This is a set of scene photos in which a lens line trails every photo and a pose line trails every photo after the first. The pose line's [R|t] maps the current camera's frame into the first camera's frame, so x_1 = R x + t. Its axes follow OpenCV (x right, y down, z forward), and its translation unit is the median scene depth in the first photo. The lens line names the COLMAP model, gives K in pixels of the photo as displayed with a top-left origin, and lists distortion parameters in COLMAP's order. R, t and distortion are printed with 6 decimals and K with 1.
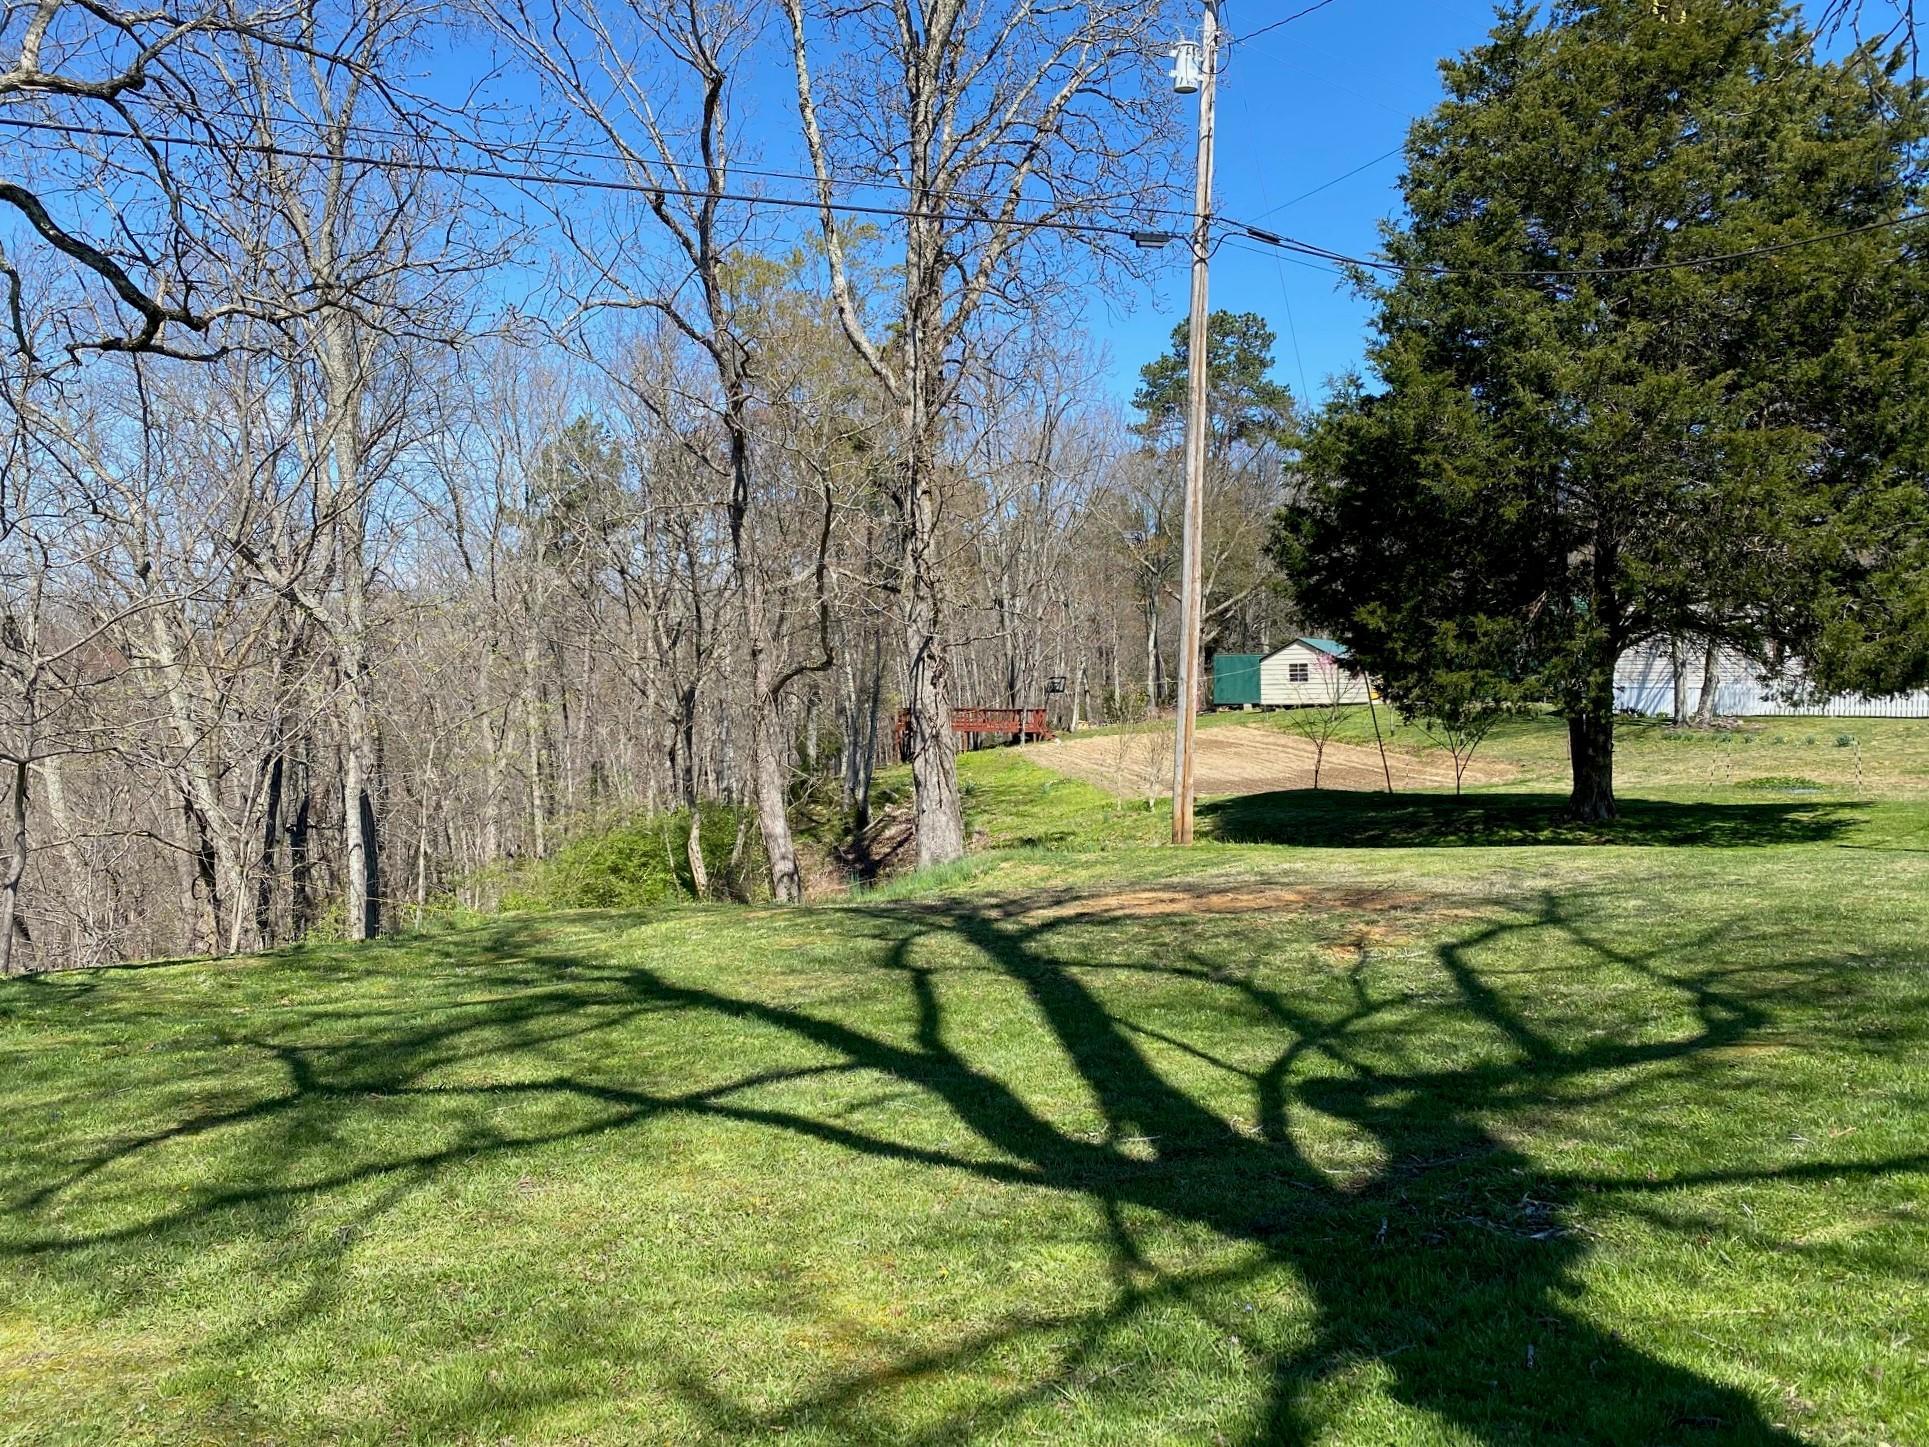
lens RADIAL K [[1511.0, 0, 969.3], [0, 1511.0, 724.1], [0, 0, 1]] dist [-0.011996, -0.006361]
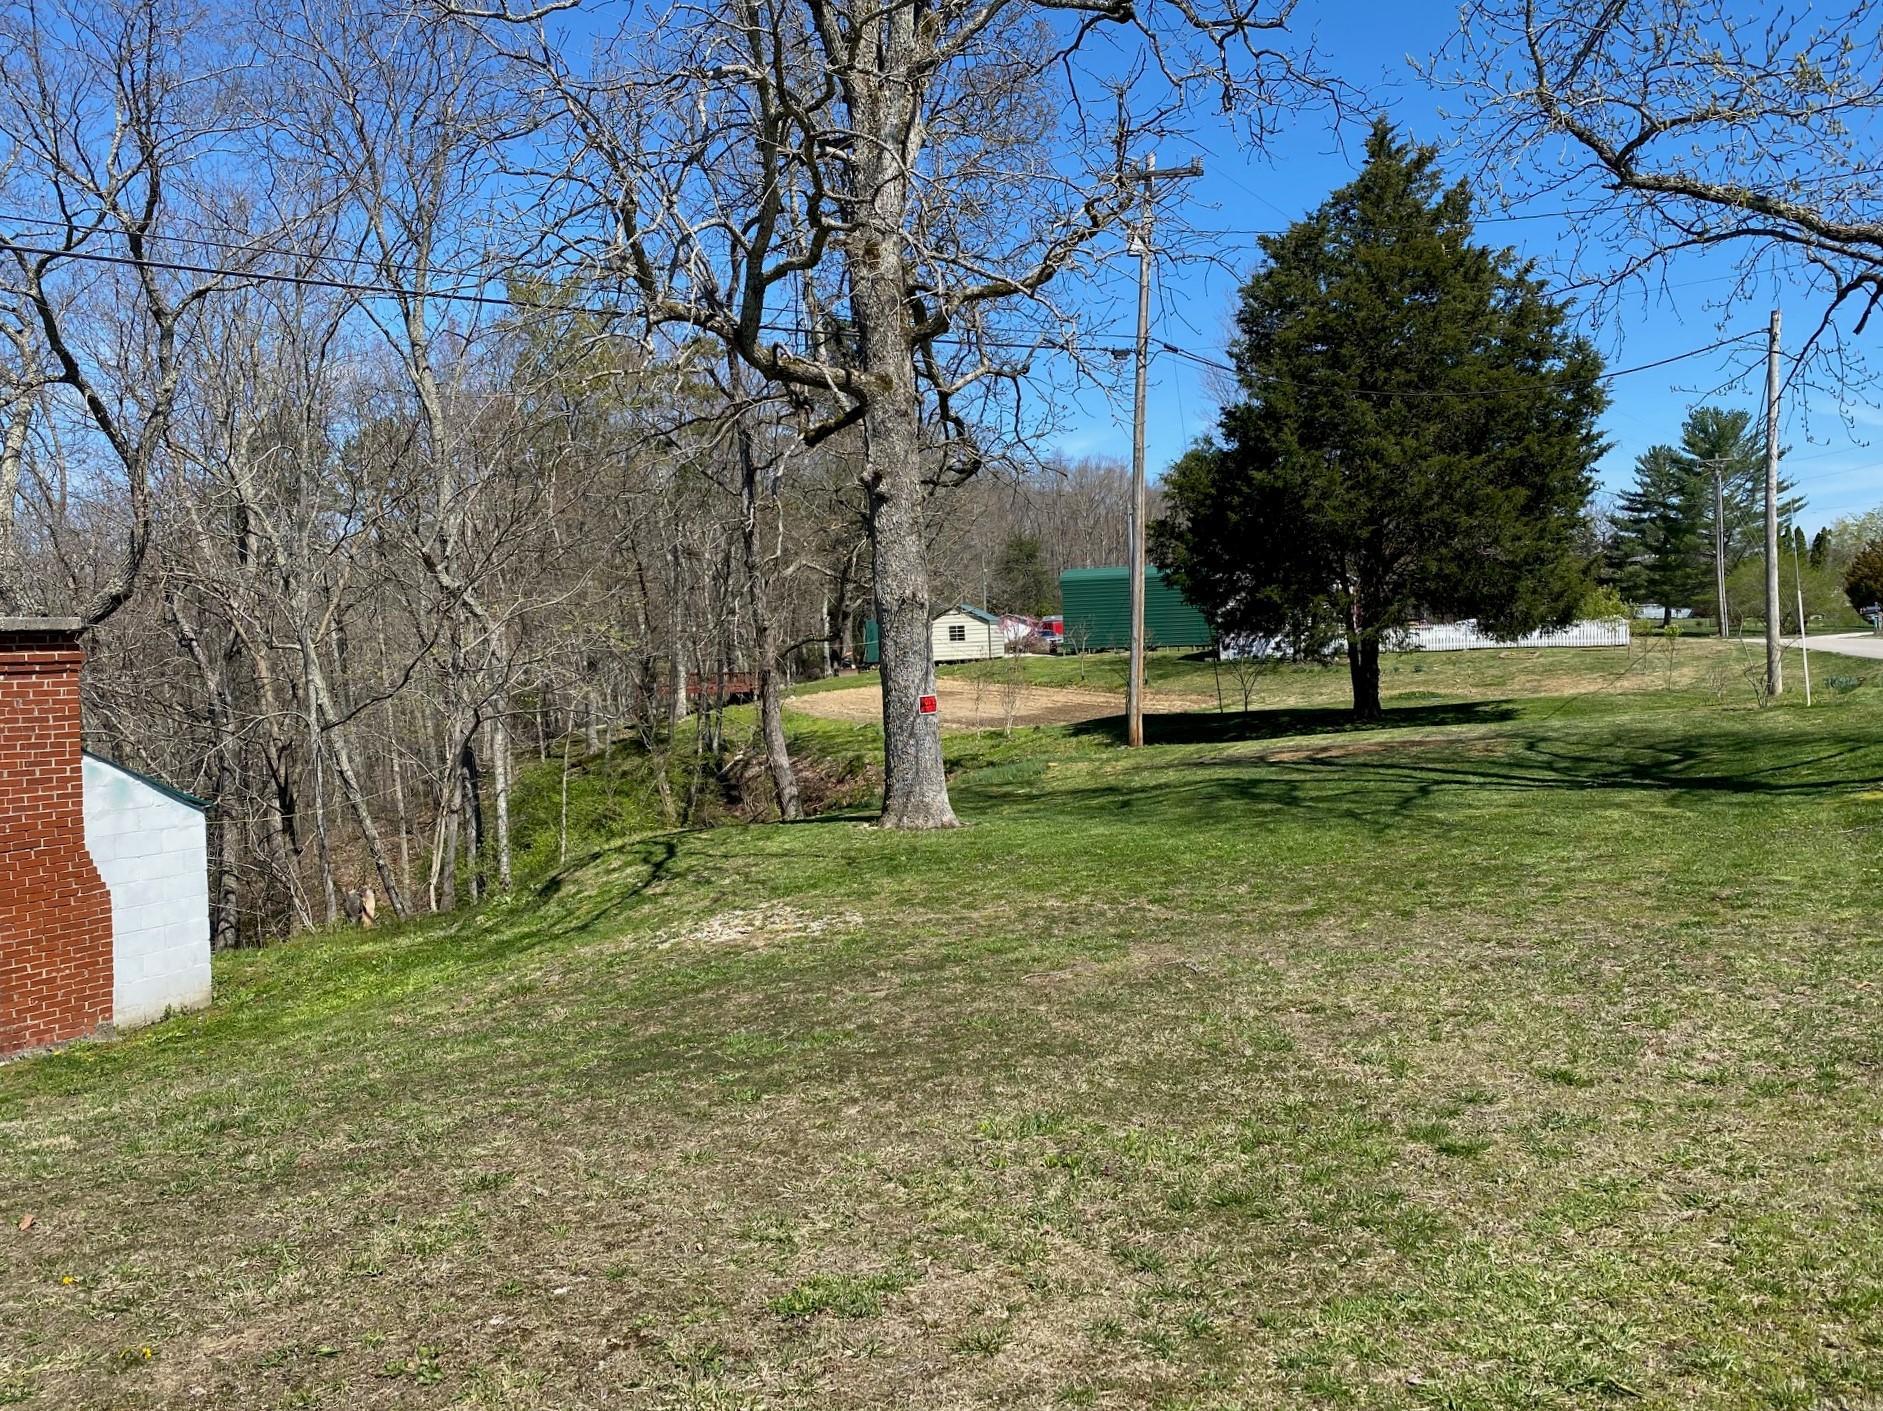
lens RADIAL K [[1475.0, 0, 936.8], [0, 1475.0, 709.1], [0, 0, 1]] dist [-0.011996, -0.006361]
pose [[0.946252, -0.048325, 0.319801, -0.512188], [0.043496, 0.998806, 0.022231, -0.001101], [-0.320494, -0.007126, 0.947224, -0.336496]]
